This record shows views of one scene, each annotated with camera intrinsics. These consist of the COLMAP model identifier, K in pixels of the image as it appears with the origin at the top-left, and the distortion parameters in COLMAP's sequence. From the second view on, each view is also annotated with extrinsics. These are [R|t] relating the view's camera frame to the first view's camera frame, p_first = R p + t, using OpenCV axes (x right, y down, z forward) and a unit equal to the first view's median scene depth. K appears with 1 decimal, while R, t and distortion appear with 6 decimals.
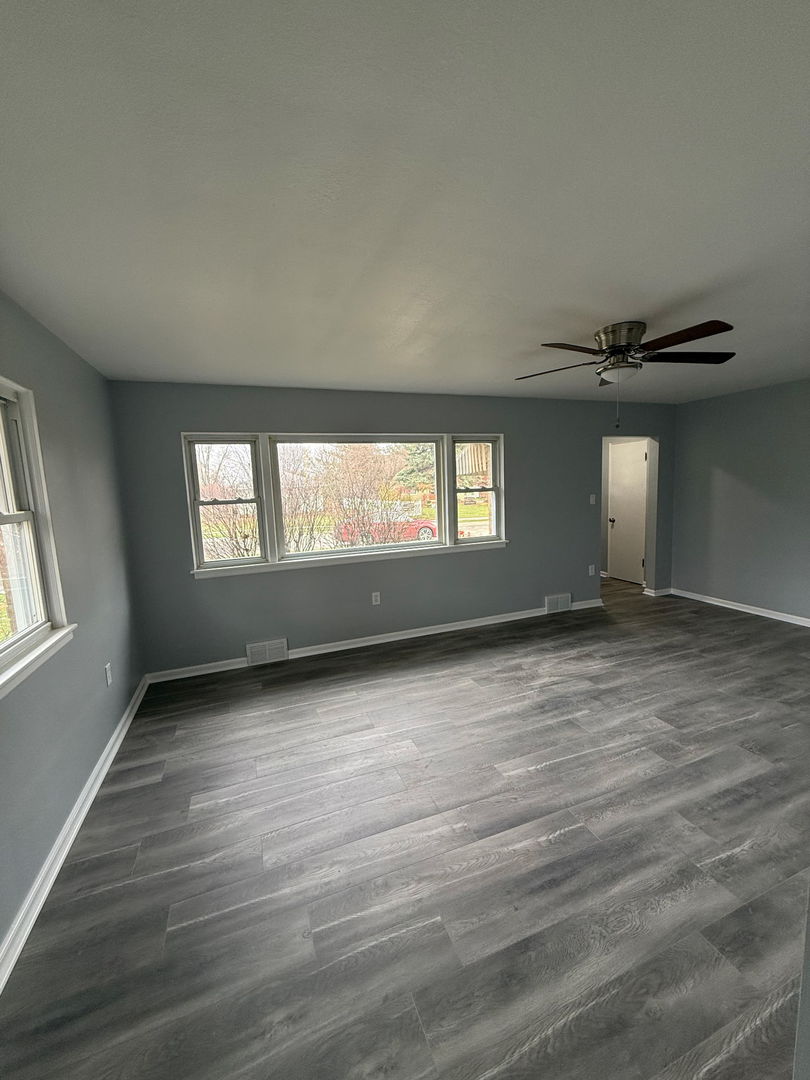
lens RADIAL K [[428.6, 0, 405.0], [0, 428.6, 540.0], [0, 0, 1]] dist [0.009913, -0.005906]
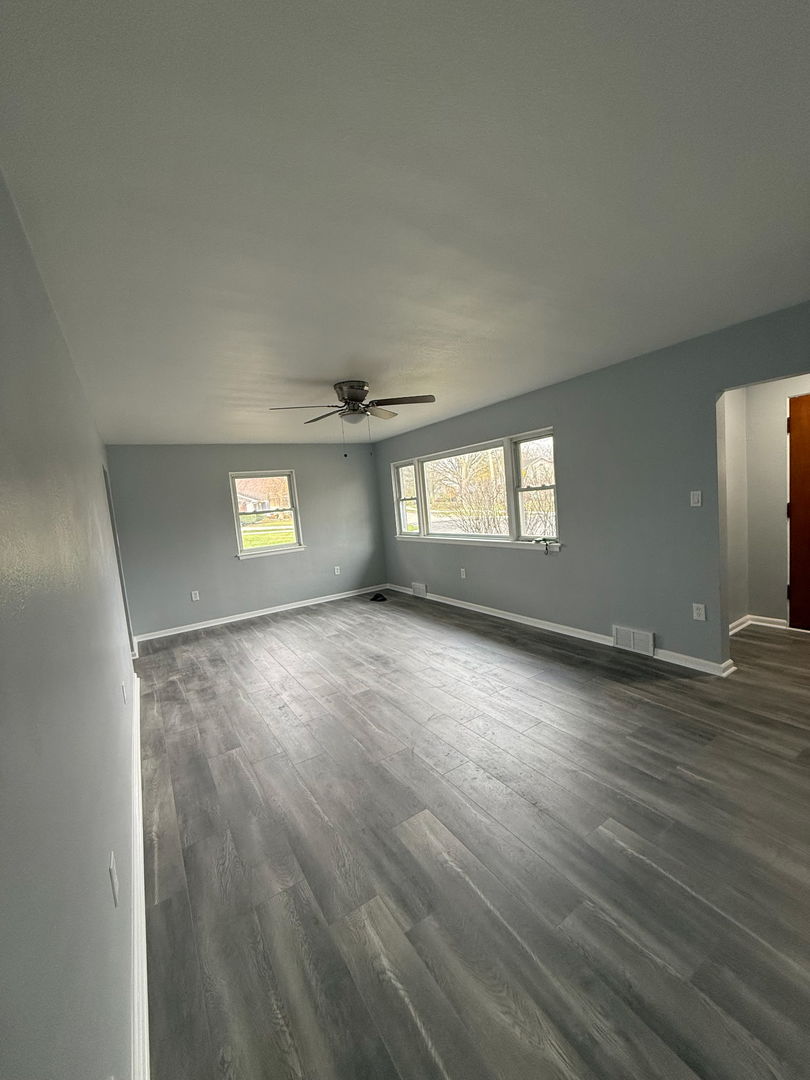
lens RADIAL K [[428.6, 0, 405.0], [0, 428.6, 540.0], [0, 0, 1]] dist [0.009913, -0.005906]
pose [[0.199223, 0.117025, -0.972942, 1.231625], [-0.041714, 0.992957, 0.110891, -0.109835], [0.979066, 0.018493, 0.202702, 0.591454]]
